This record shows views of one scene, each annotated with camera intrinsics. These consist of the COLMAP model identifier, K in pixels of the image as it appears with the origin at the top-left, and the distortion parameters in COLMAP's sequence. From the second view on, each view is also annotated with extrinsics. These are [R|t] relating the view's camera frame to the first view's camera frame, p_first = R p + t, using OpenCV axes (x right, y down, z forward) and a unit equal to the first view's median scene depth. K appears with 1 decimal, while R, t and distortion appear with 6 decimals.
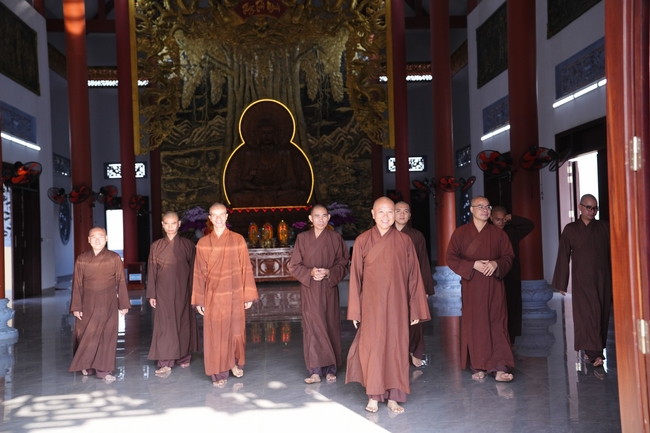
lens RADIAL K [[874.9, 0, 325.8], [0, 874.9, 216.5], [0, 0, 1]] dist [0.040581, 0.000000]
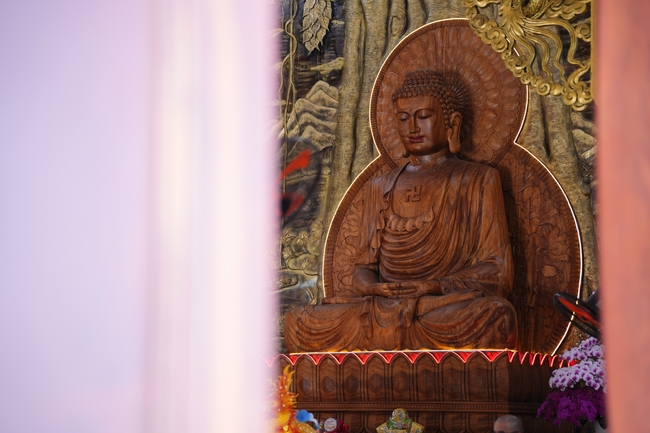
lens RADIAL K [[1521.7, 0, 322.4], [0, 1521.7, 217.2], [0, 0, 1]] dist [0.792337, 0.000000]
pose [[0.848773, -0.038998, -0.527317, 0.192138], [-0.013174, 0.995407, -0.094822, -0.005497], [0.528593, 0.087429, 0.844361, 0.498081]]
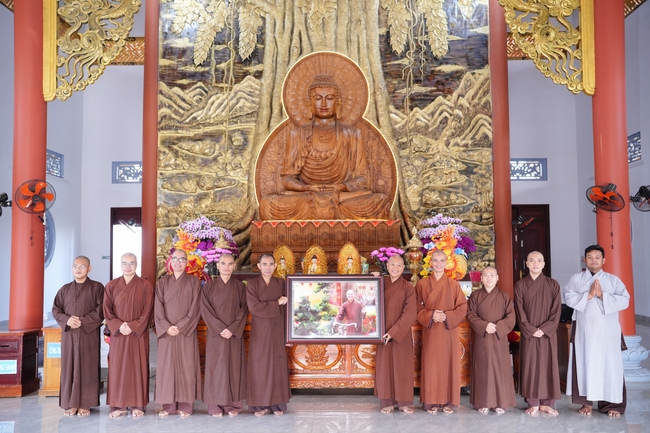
lens RADIAL K [[662.2, 0, 322.4], [0, 662.2, 214.2], [0, 0, 1]] dist [-0.023321, 0.000000]
pose [[0.996338, 0.019550, -0.083233, -0.028040], [-0.023047, 0.998882, -0.041268, 0.003631], [0.082333, 0.043035, 0.995675, 0.530101]]
